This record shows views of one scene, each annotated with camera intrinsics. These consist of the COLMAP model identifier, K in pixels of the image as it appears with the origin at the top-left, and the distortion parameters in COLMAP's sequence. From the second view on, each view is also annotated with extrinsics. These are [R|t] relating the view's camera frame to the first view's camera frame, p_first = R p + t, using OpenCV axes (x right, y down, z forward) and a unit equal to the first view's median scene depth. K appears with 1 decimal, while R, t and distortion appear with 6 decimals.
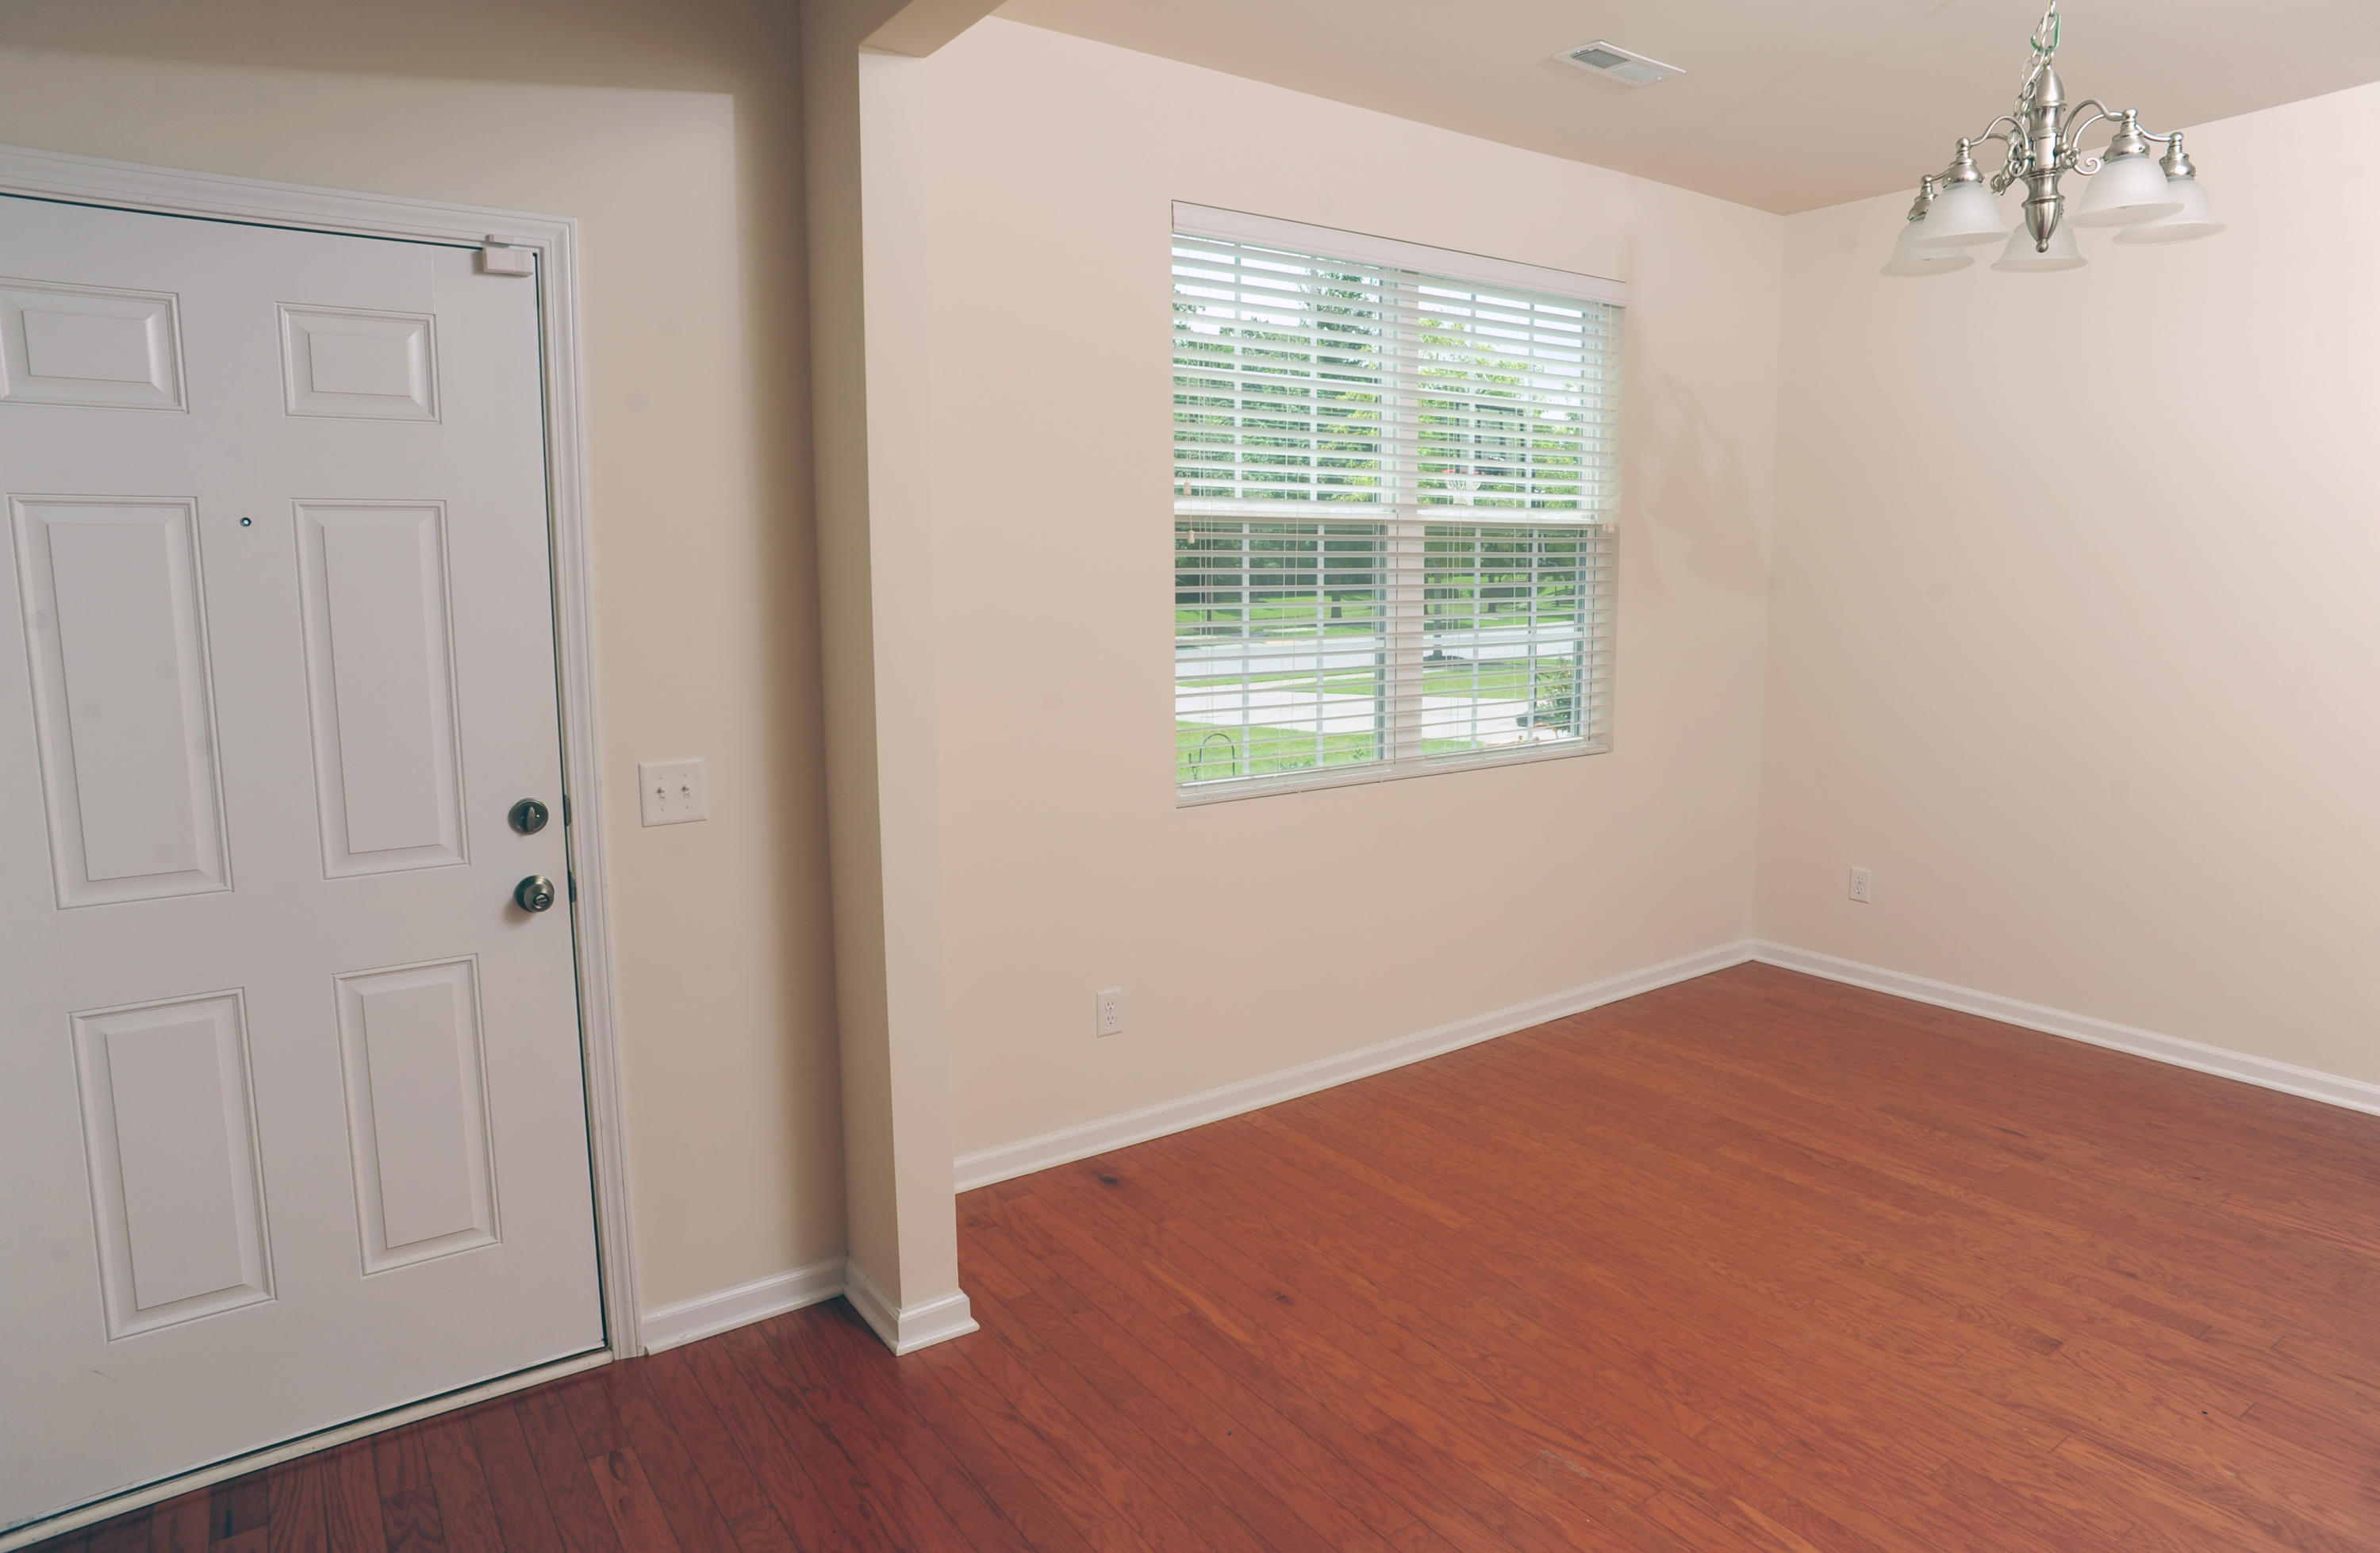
lens RADIAL K [[1355.9, 0, 1190.0], [0, 1355.9, 776.5], [0, 0, 1]] dist [-0.047311, 0.000521]
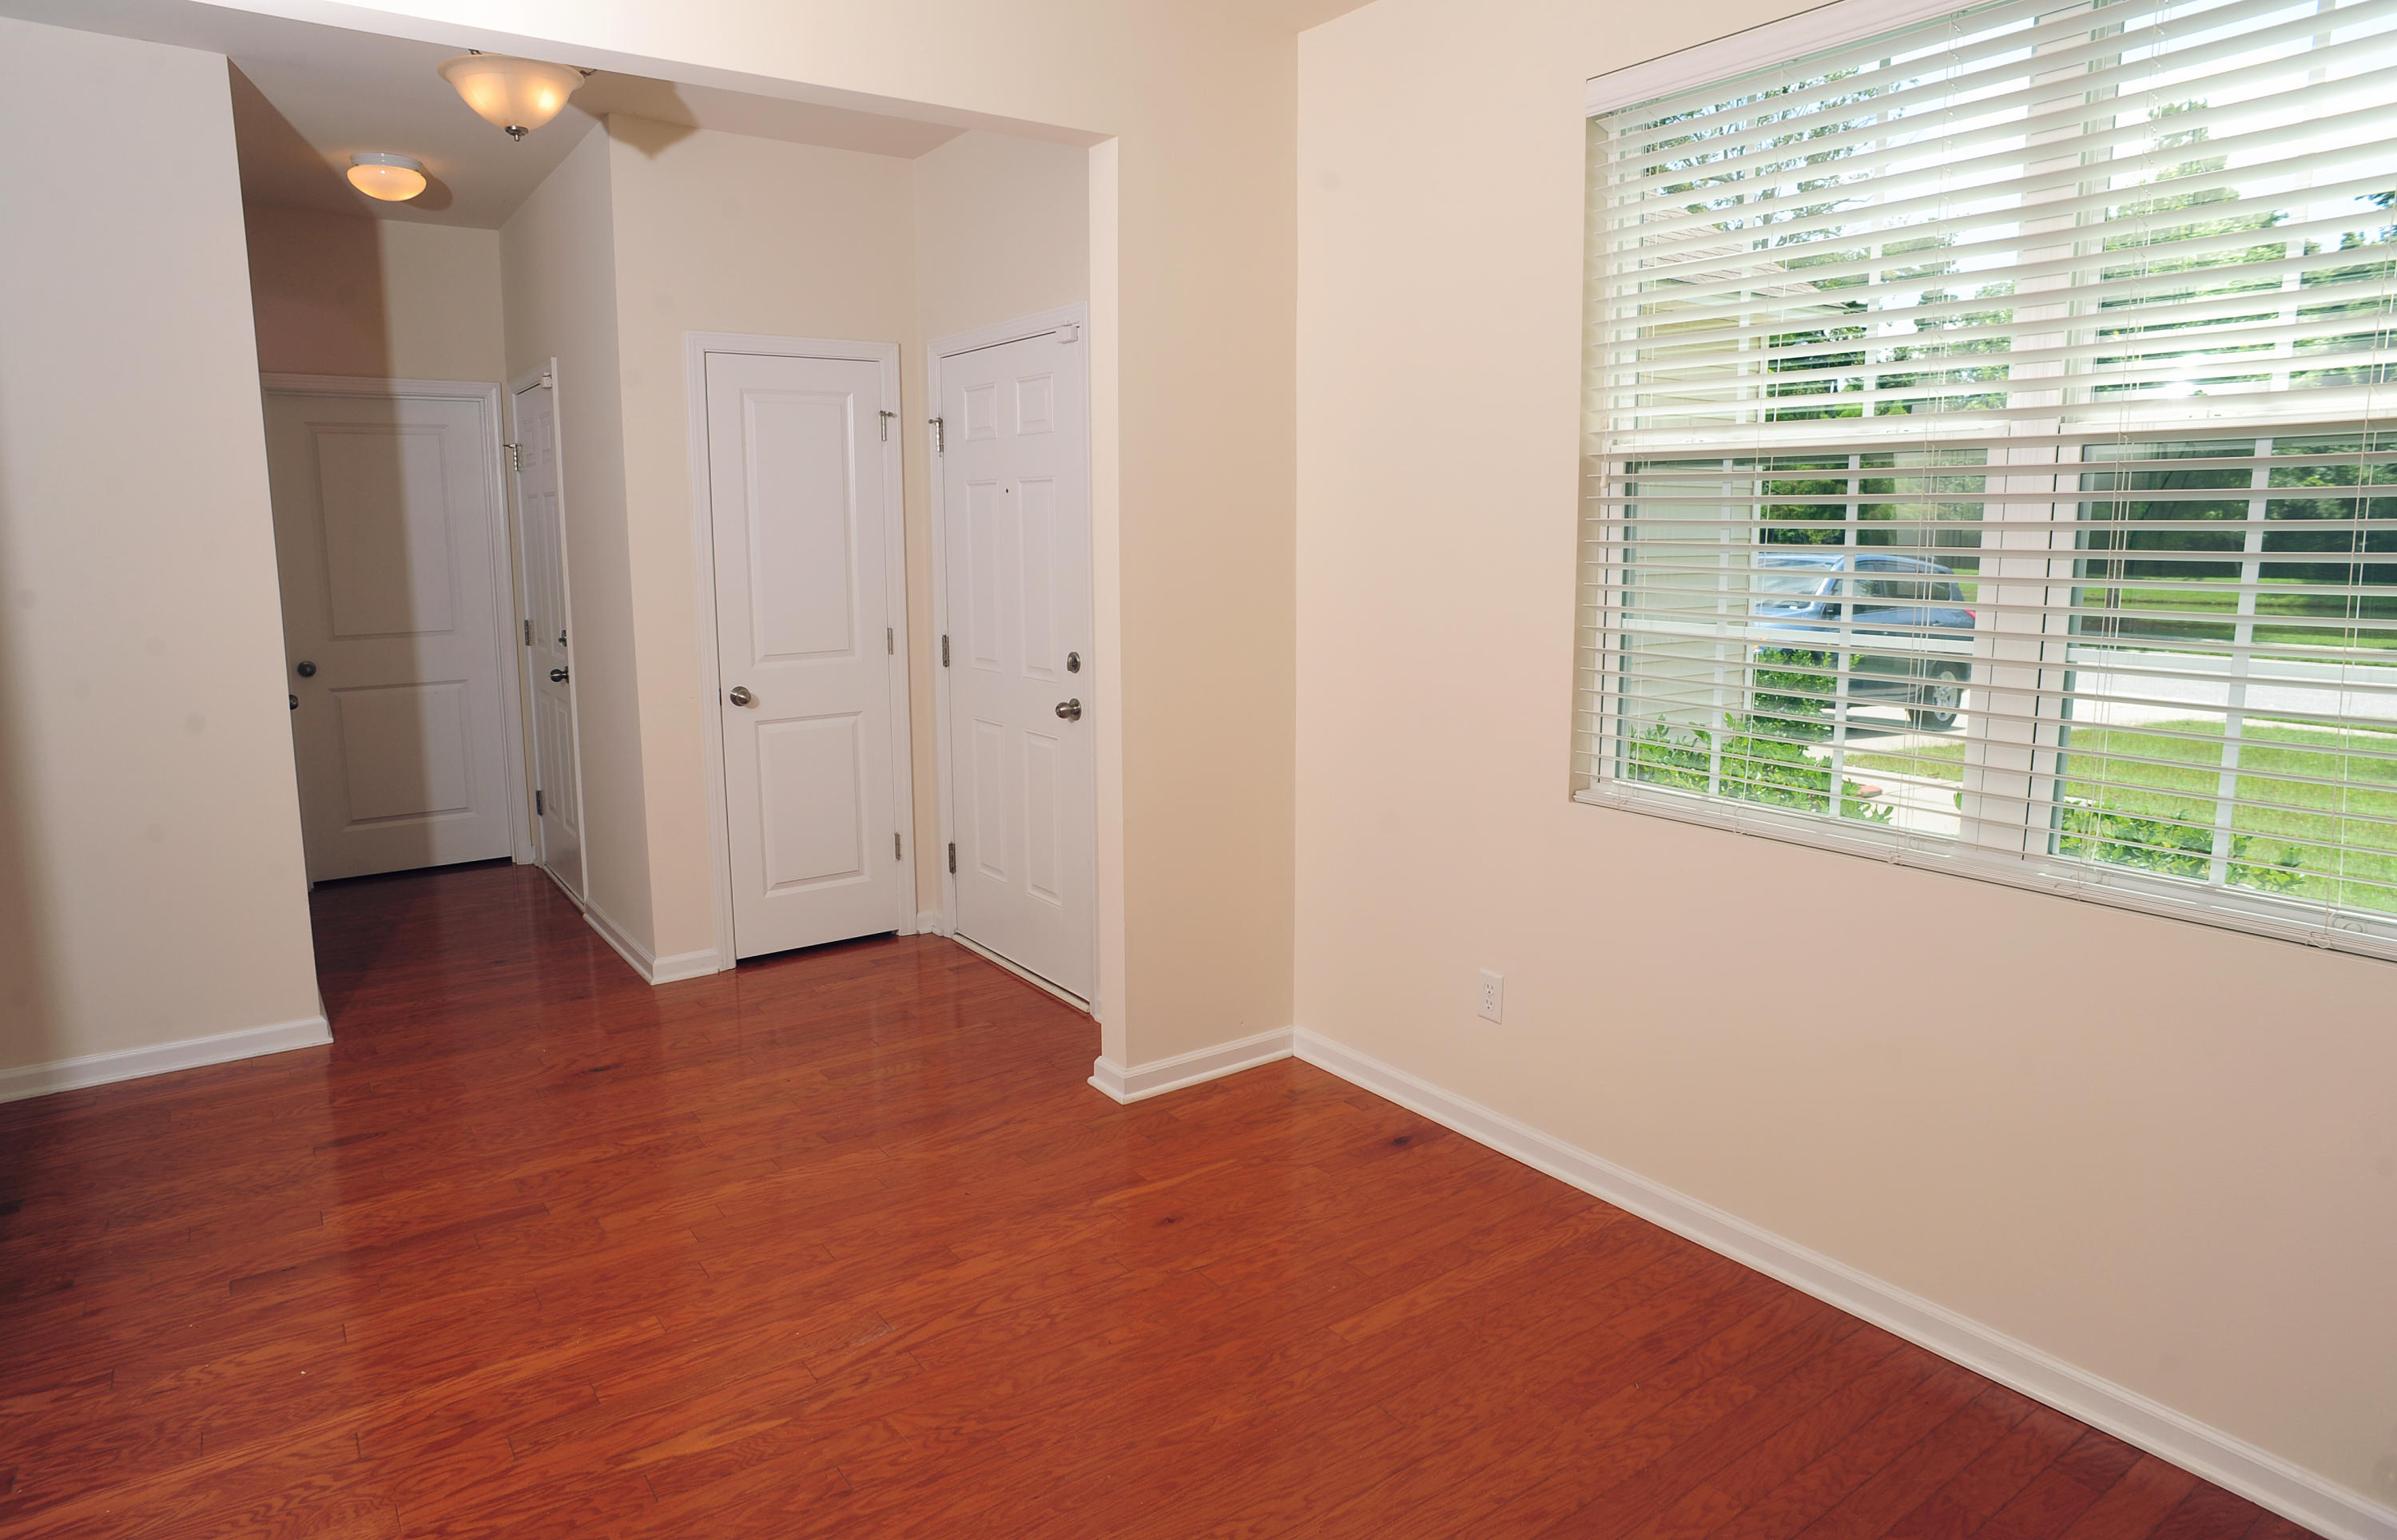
lens RADIAL K [[1434.1, 0, 1198.2], [0, 1434.1, 717.4], [0, 0, 1]] dist [-0.040013, 0.000270]
pose [[0.005416, 0.143773, -0.989596, 0.967999], [-0.139555, 0.980035, 0.141621, -0.136368], [0.990200, 0.137336, 0.025372, 0.819568]]
